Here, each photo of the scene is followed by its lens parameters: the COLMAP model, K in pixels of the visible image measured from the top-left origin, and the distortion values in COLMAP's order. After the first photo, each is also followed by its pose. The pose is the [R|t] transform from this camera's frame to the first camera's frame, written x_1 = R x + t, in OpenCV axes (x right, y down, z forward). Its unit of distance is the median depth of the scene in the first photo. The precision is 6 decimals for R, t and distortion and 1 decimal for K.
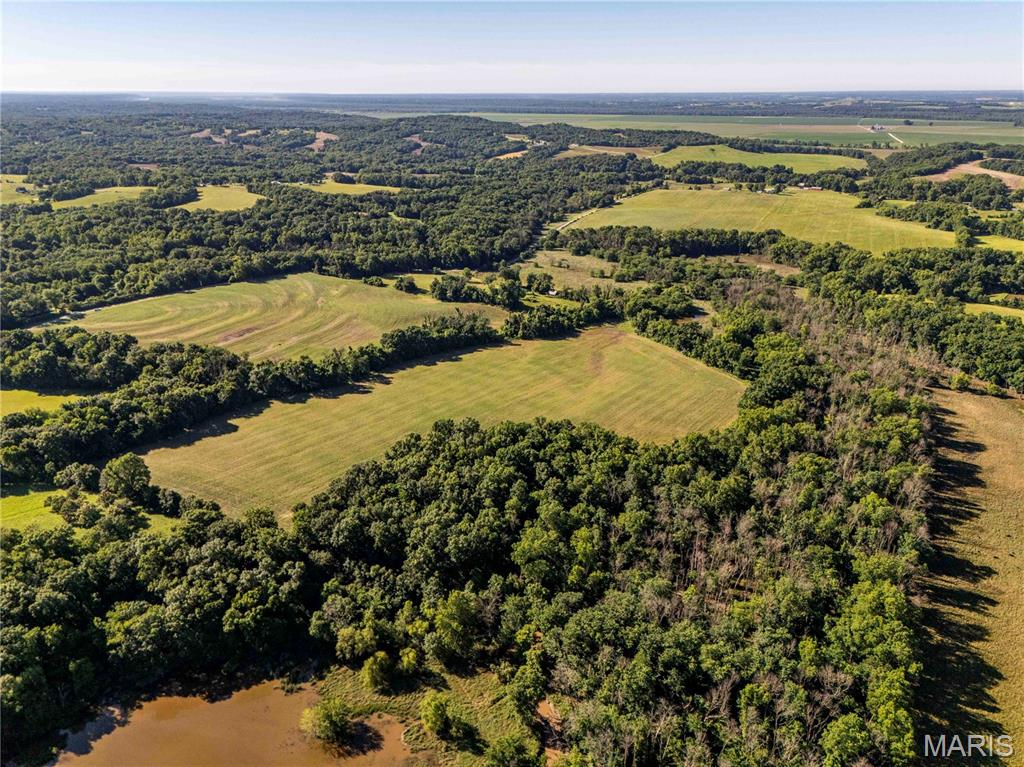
lens RADIAL K [[750.5, 0, 510.5], [0, 750.5, 389.5], [0, 0, 1]] dist [0.068625, -0.059627]
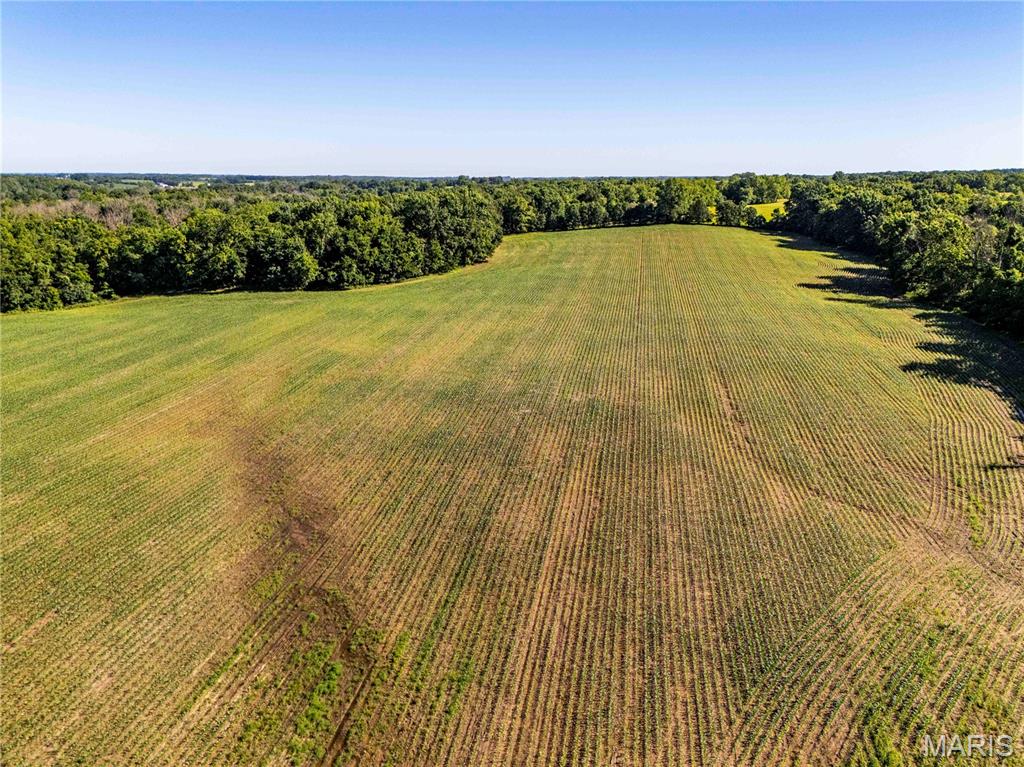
lens RADIAL K [[750.5, 0, 518.8], [0, 750.5, 376.7], [0, 0, 1]] dist [0.068625, -0.059627]
pose [[-0.865501, 0.129796, -0.483799, 0.090425], [-0.182301, 0.817987, 0.545585, -0.089041], [0.466556, 0.560402, -0.684307, 0.696647]]
